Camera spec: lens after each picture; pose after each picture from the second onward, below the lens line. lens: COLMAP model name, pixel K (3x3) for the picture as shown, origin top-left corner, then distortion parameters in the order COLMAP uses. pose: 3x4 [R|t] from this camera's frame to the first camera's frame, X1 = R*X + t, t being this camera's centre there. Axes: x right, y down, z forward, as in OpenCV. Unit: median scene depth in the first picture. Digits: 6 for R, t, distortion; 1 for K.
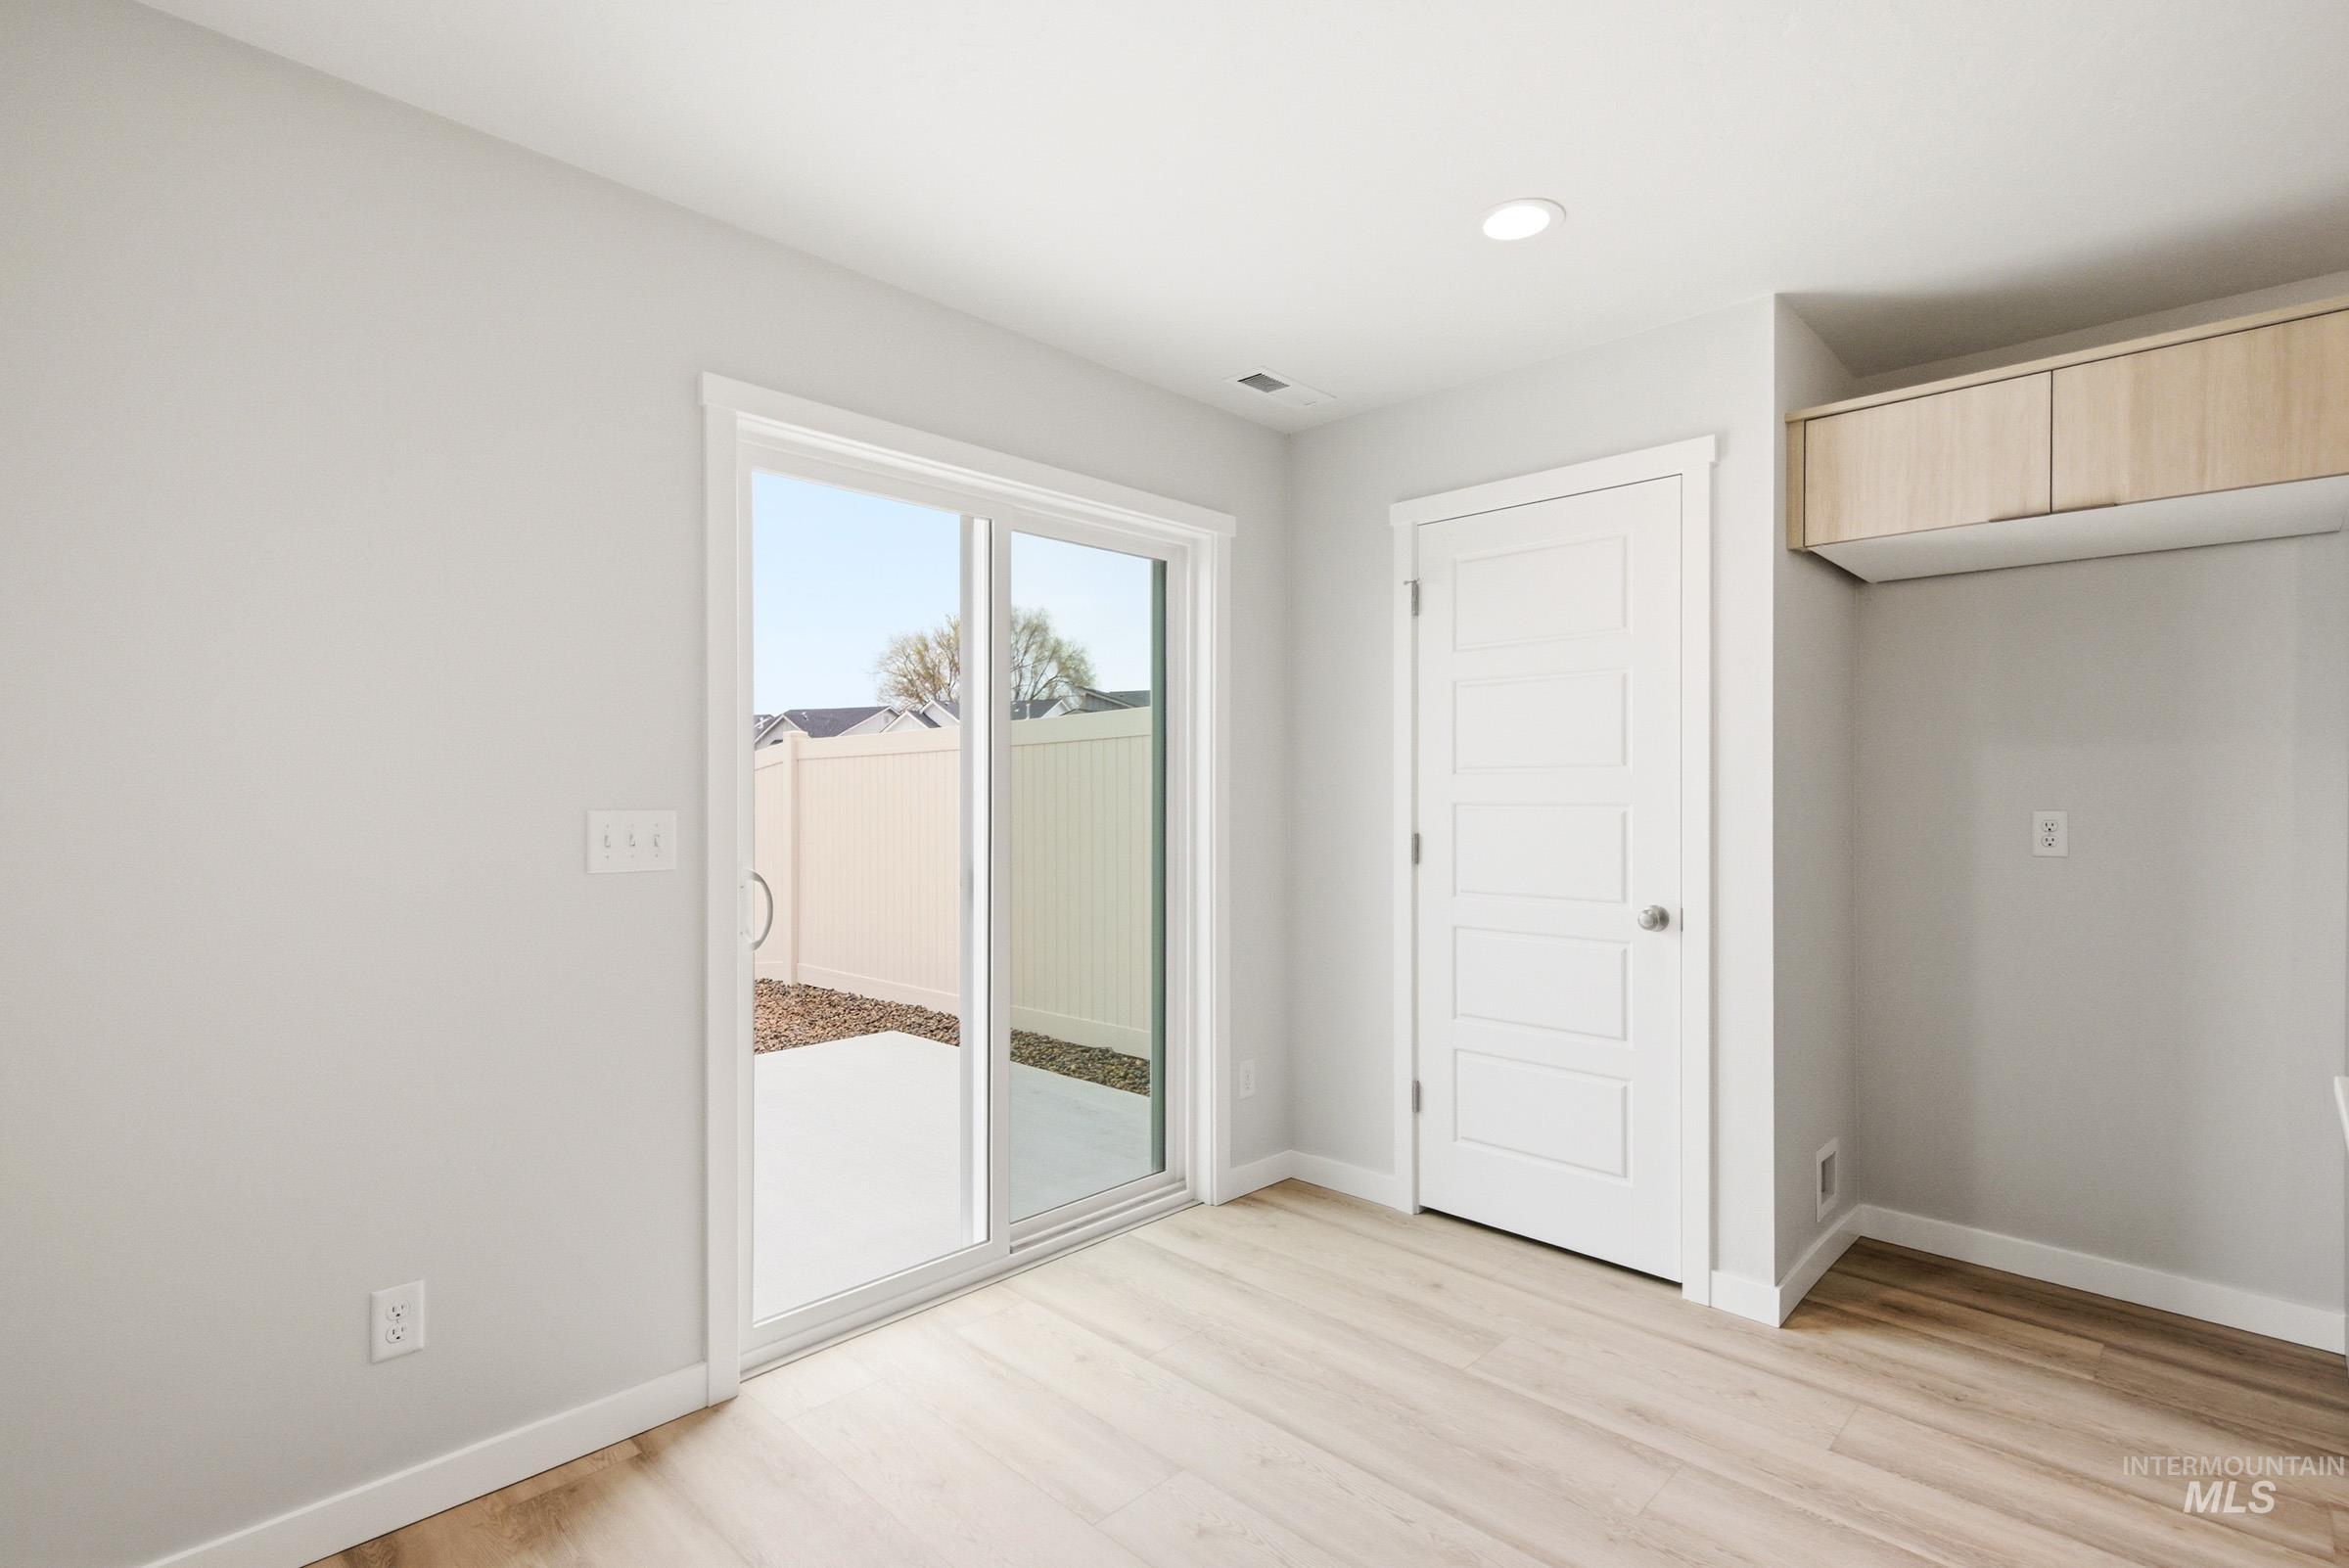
lens RADIAL K [[1106.2, 0, 1172.7], [0, 1106.2, 795.2], [0, 0, 1]] dist [0.002610, -0.001882]
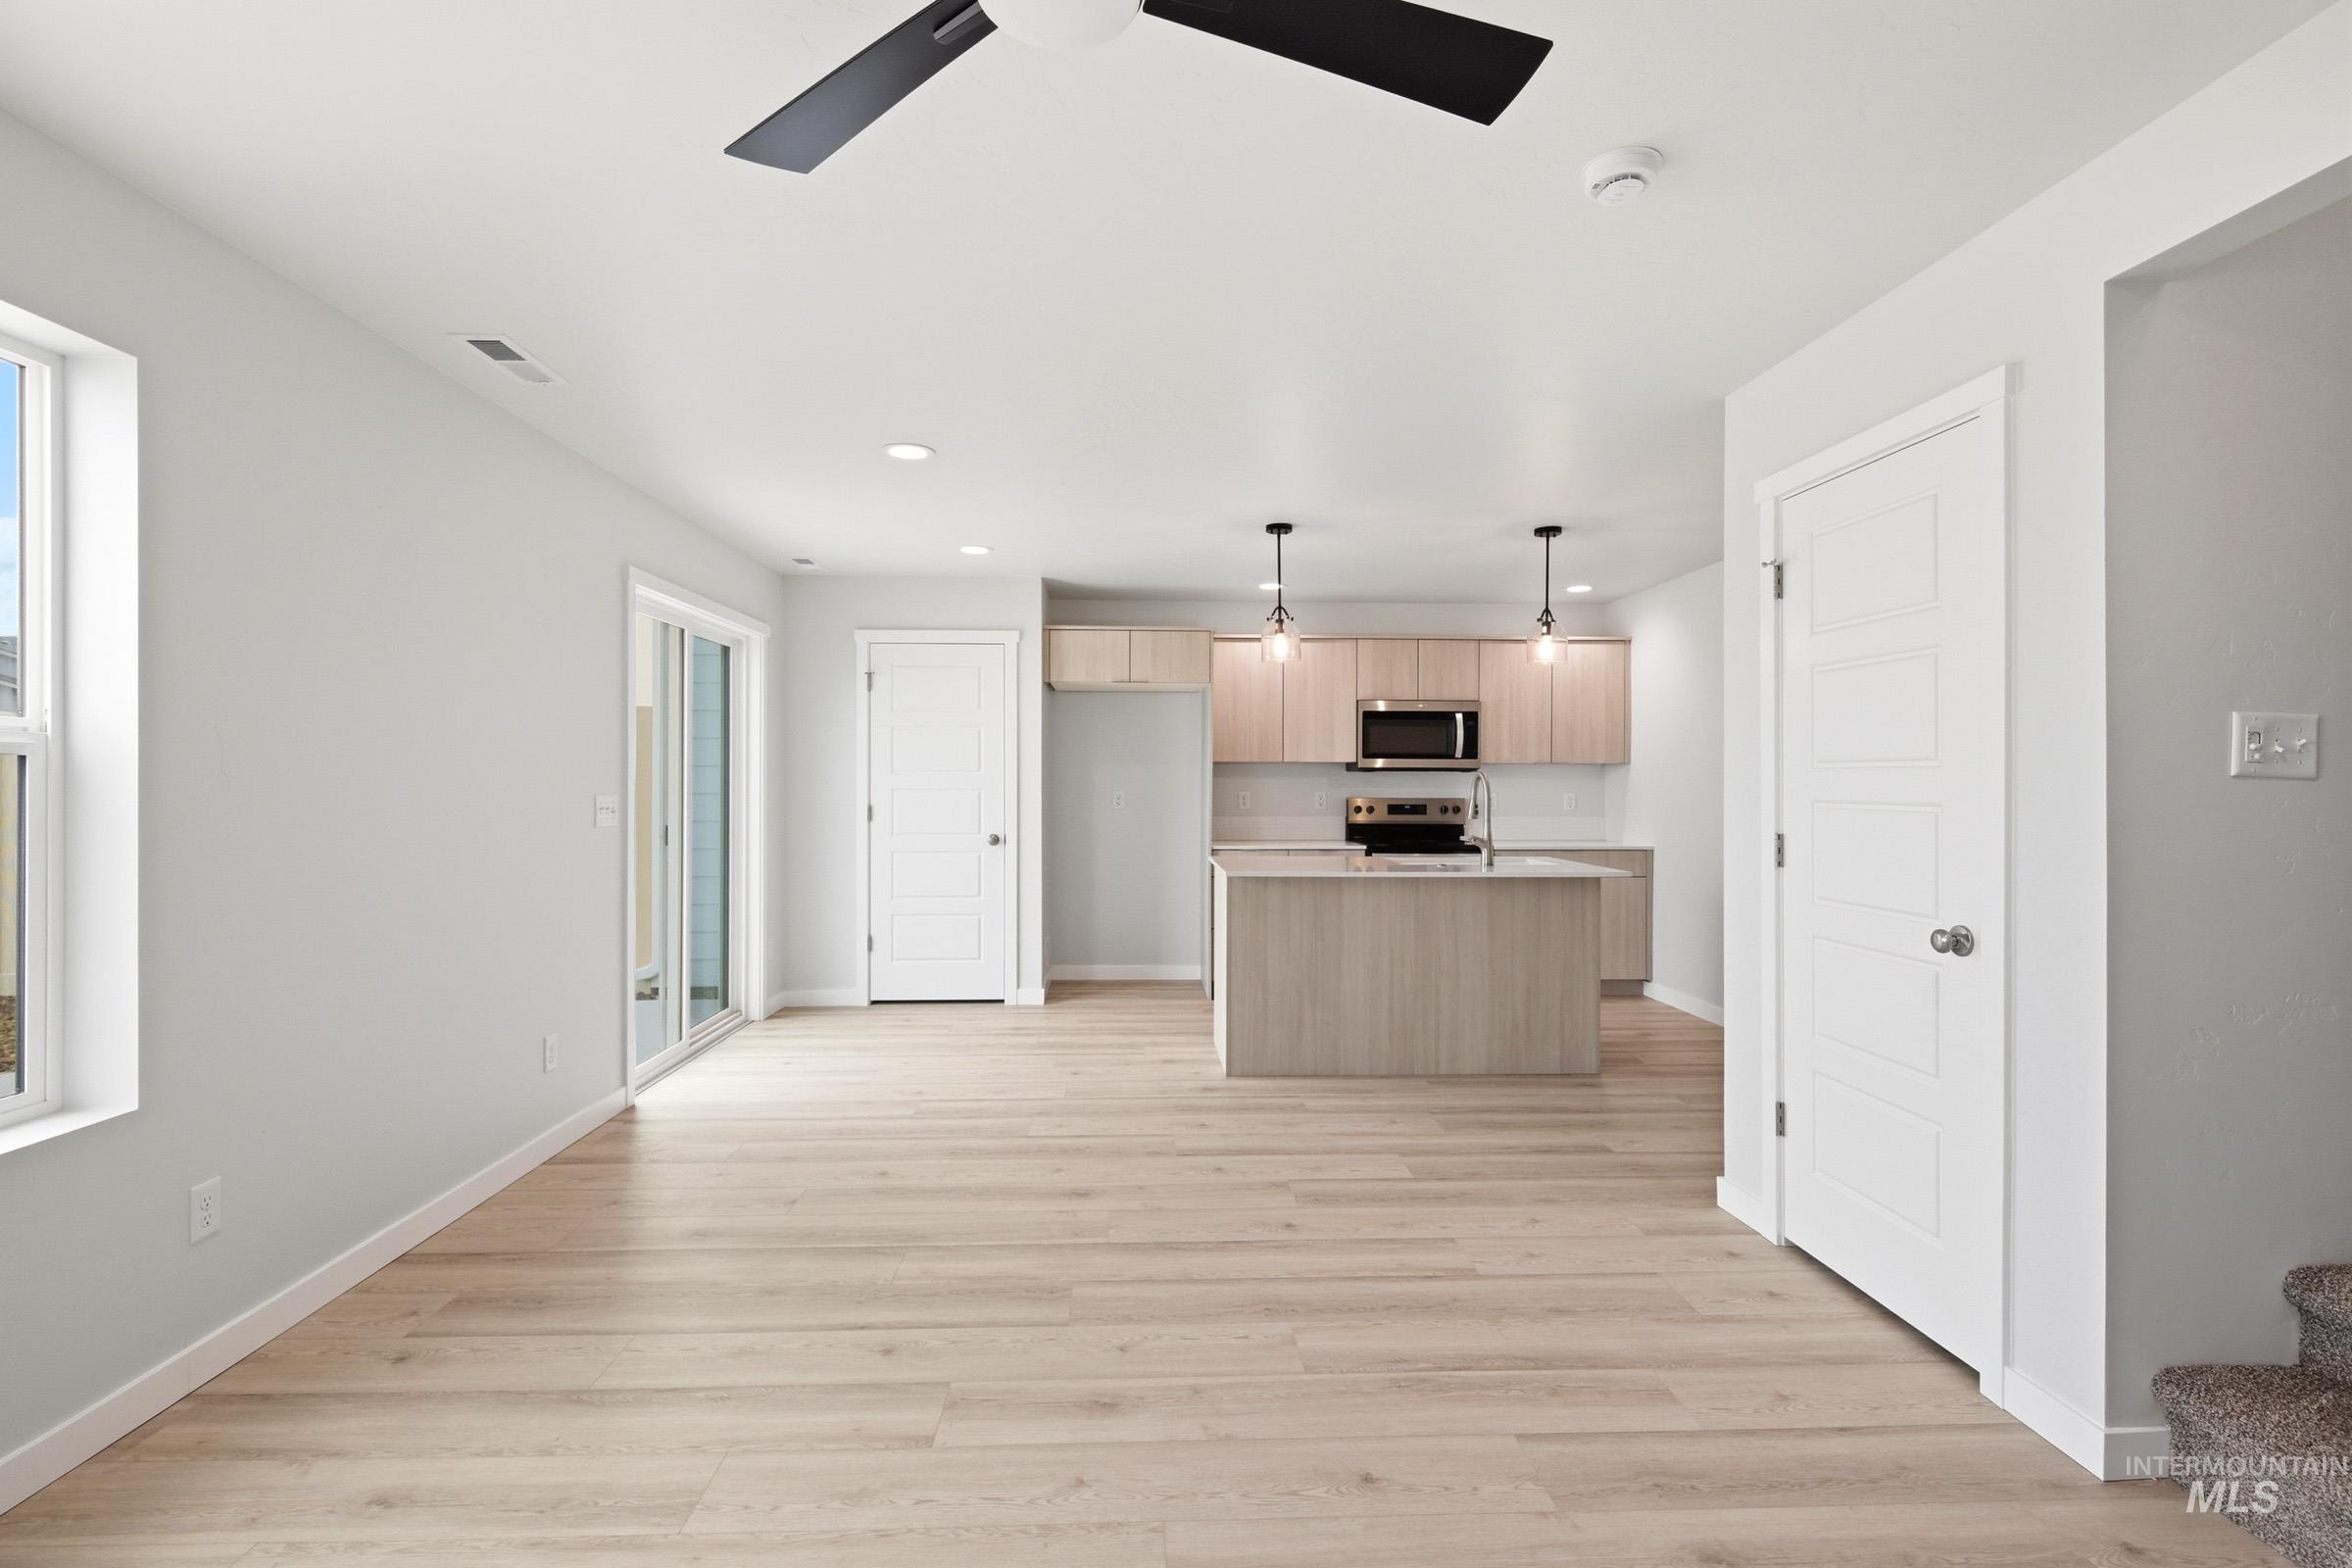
lens RADIAL K [[1089.0, 0, 1170.8], [0, 1089.0, 782.0], [0, 0, 1]] dist [0.010855, -0.005462]
pose [[0.688362, -0.000953, 0.725367, -0.976595], [-0.000626, 0.999998, 0.001908, -0.010909], [-0.725367, -0.001767, 0.688360, -0.831145]]
